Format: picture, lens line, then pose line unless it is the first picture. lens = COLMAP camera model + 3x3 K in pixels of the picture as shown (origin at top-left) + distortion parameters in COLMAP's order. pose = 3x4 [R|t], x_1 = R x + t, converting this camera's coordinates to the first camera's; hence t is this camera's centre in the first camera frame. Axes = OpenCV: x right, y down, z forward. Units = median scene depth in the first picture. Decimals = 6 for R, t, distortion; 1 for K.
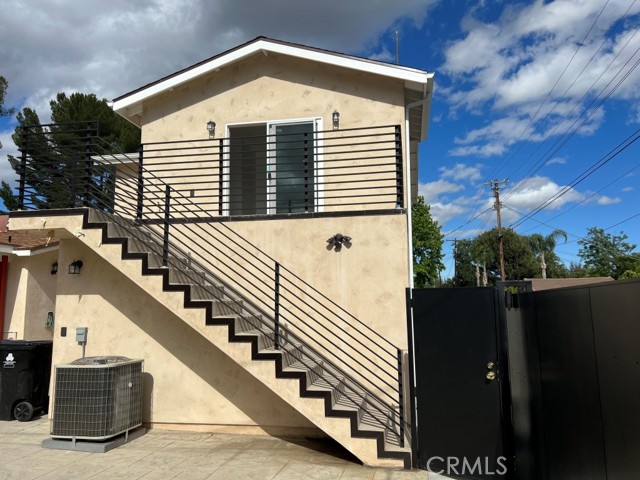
lens RADIAL K [[479.4, 0, 319.5], [0, 479.4, 239.5], [0, 0, 1]] dist [0.010123, 0.004148]
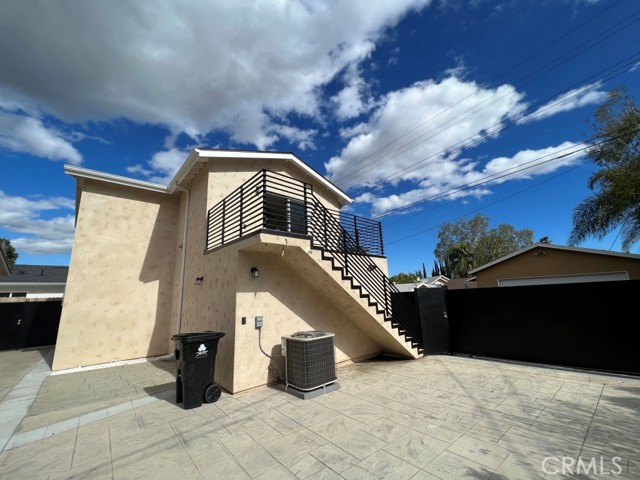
lens RADIAL K [[256.0, 0, 320.3], [0, 256.0, 238.8], [0, 0, 1]] dist [0.001896, -0.000045]
pose [[0.616307, 0.156702, 0.771757, -0.976462], [-0.070315, 0.987038, -0.144262, 0.055646], [-0.784360, 0.034644, 0.619337, 0.388615]]
